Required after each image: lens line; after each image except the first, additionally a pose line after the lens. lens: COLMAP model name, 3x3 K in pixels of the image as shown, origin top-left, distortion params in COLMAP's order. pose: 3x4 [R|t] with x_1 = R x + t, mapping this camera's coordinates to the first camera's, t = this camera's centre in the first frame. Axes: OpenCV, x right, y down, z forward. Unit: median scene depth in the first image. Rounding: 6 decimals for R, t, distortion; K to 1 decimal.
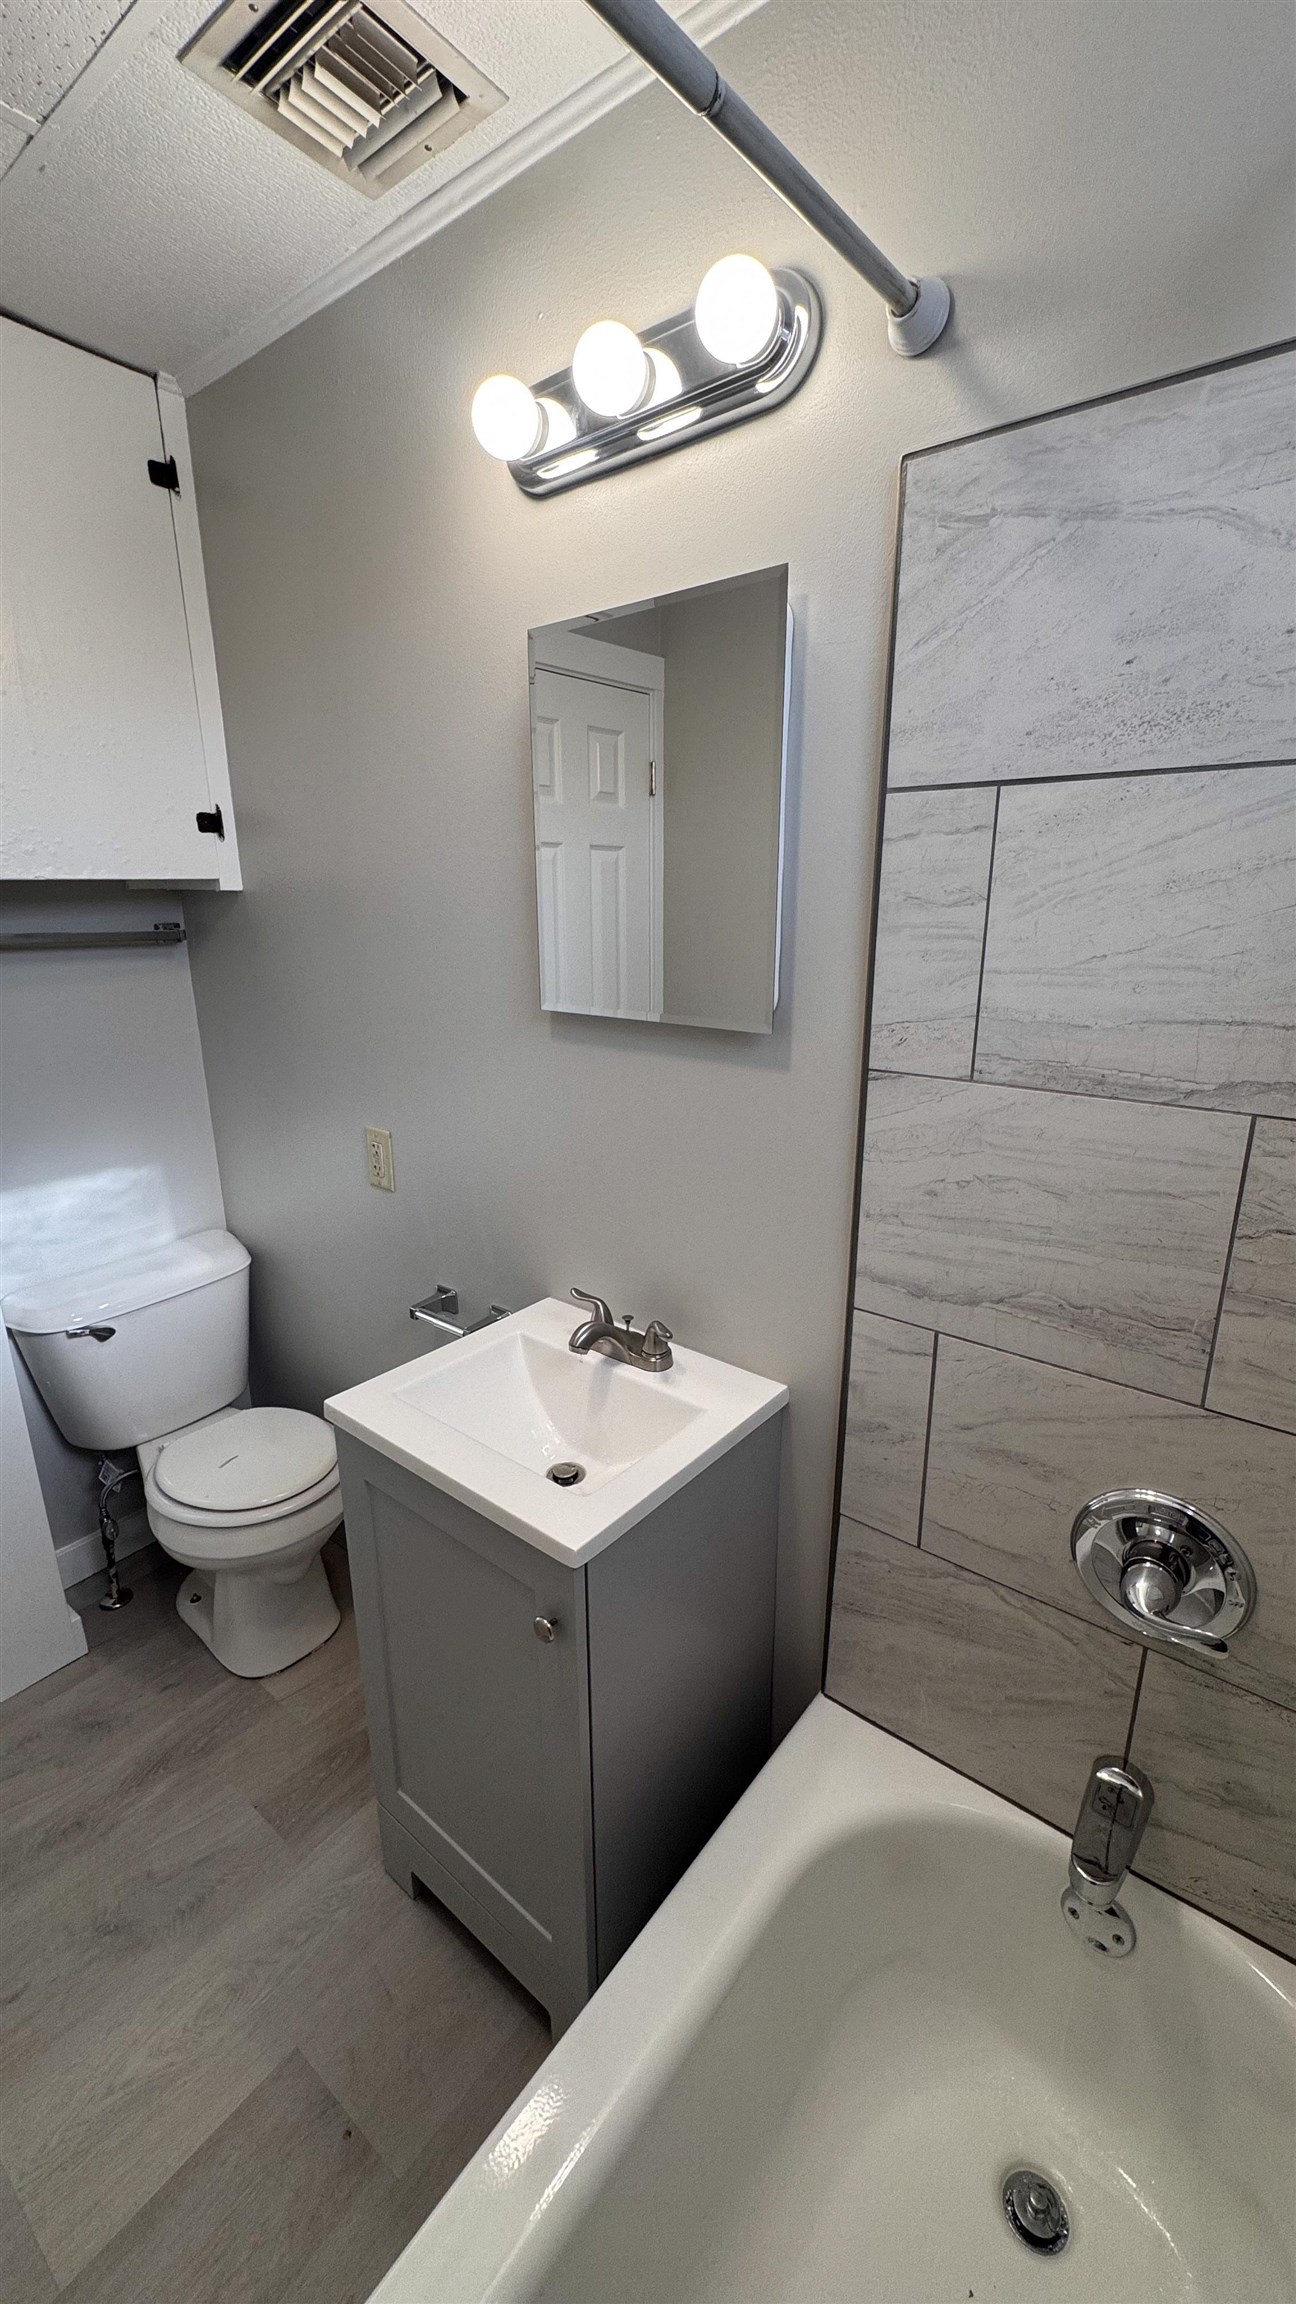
lens RADIAL K [[931.8, 0, 653.6], [0, 931.8, 1164.3], [0, 0, 1]] dist [0.000715, 0.000230]
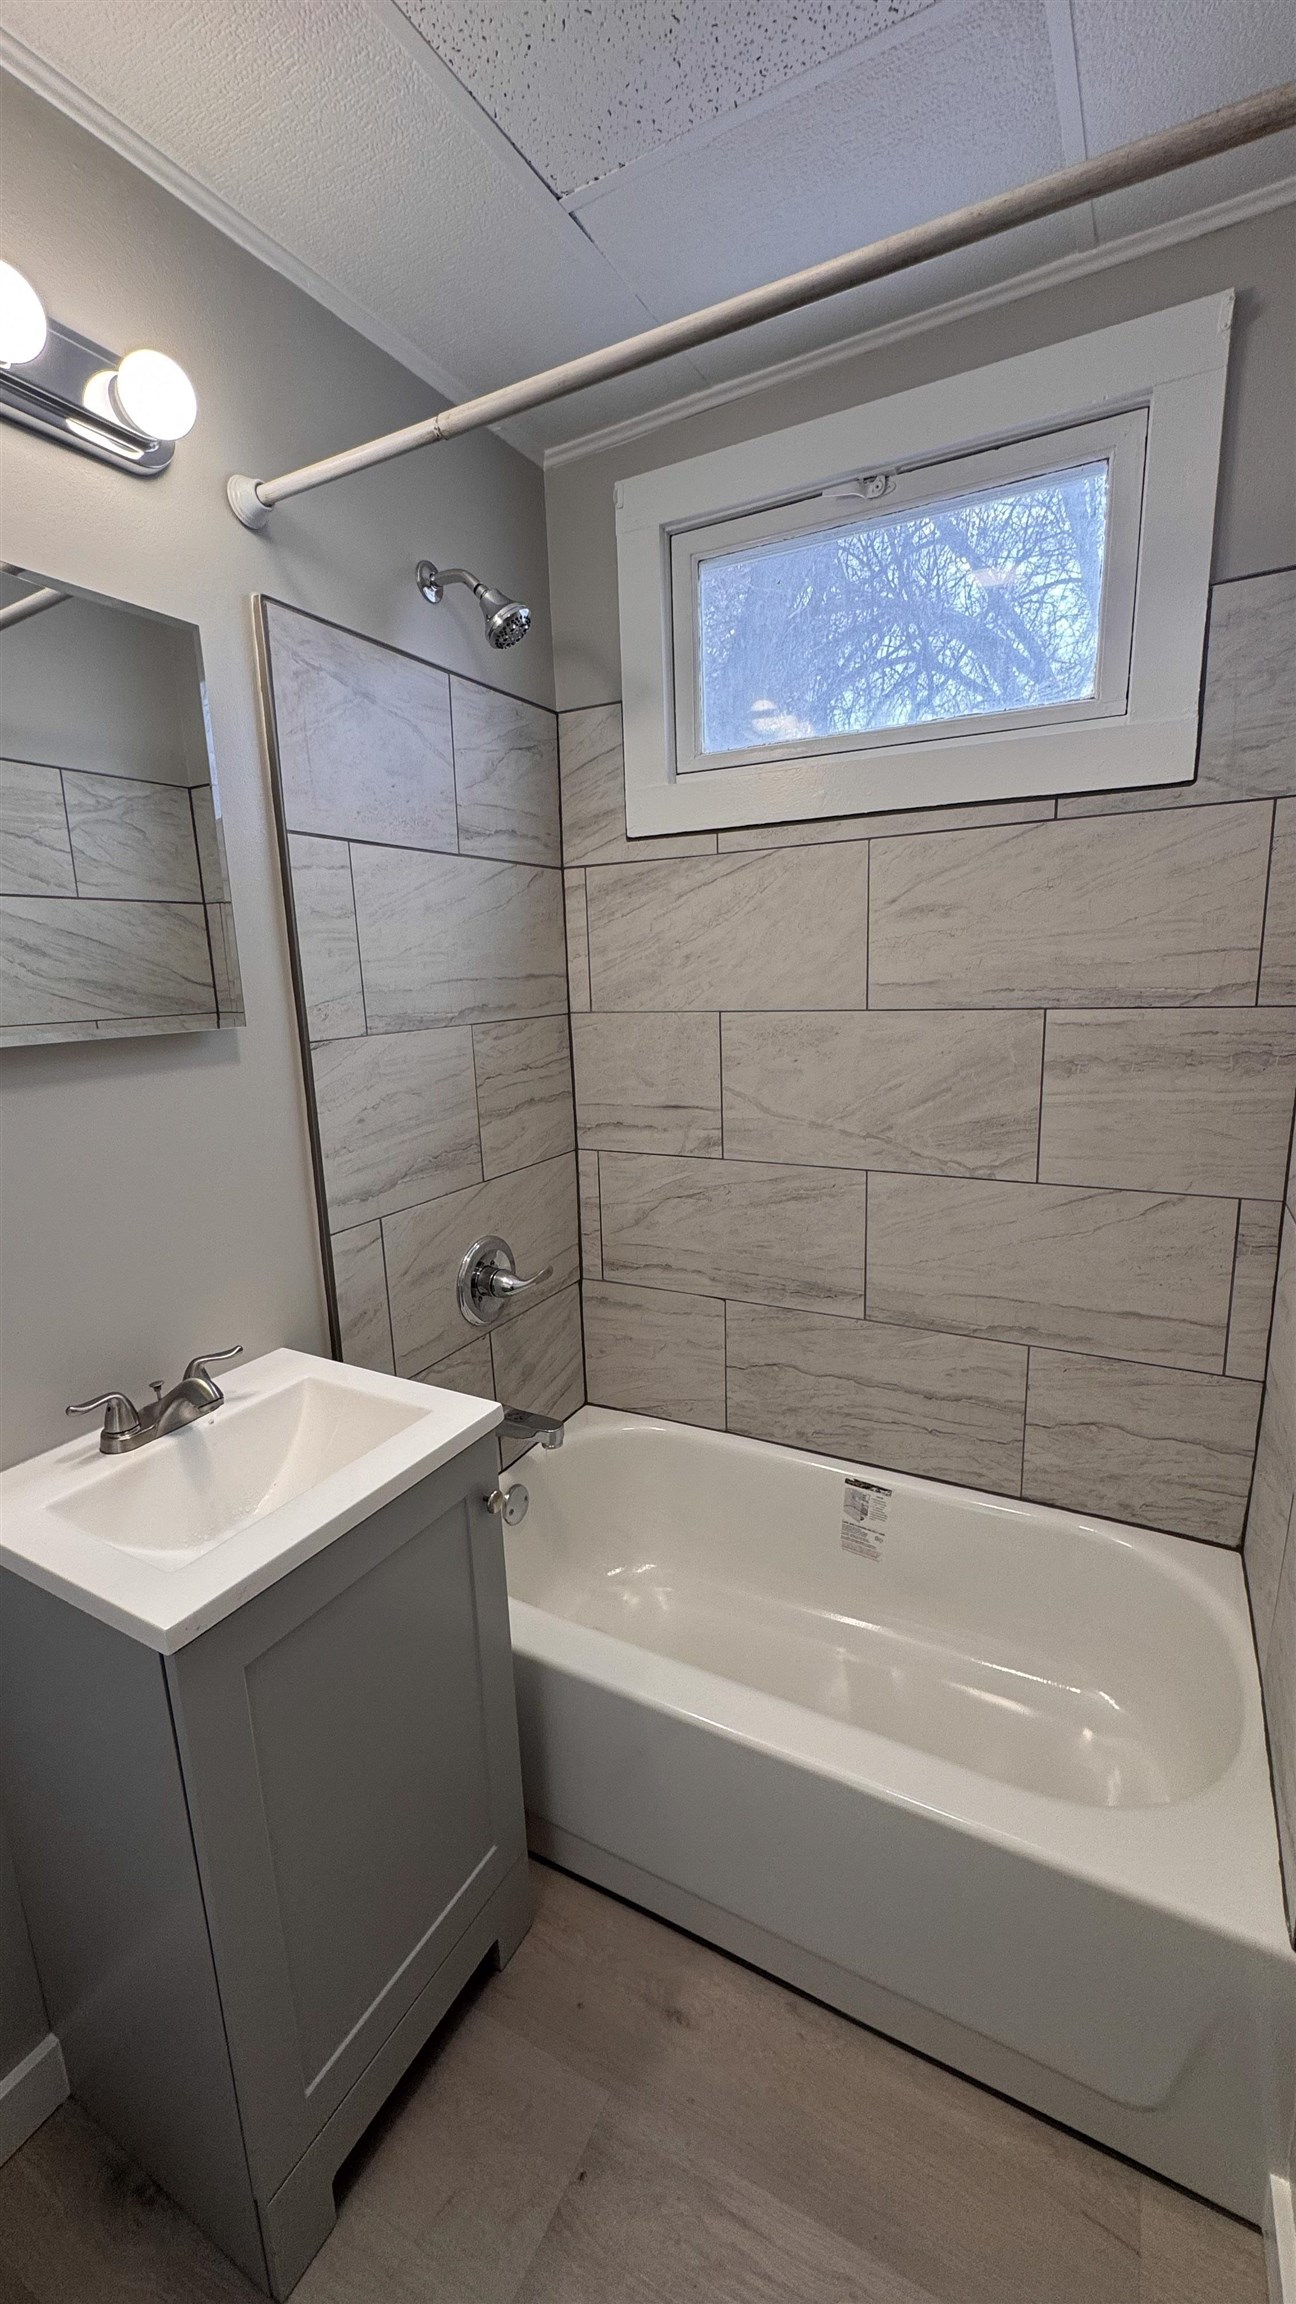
lens RADIAL K [[931.8, 0, 653.6], [0, 931.8, 1164.3], [0, 0, 1]] dist [0.000715, 0.000230]
pose [[-0.181784, -0.197284, 0.963345, -1.244390], [0.304264, 0.920306, 0.245885, -0.129550], [-0.935082, 0.337809, -0.107271, 0.819037]]
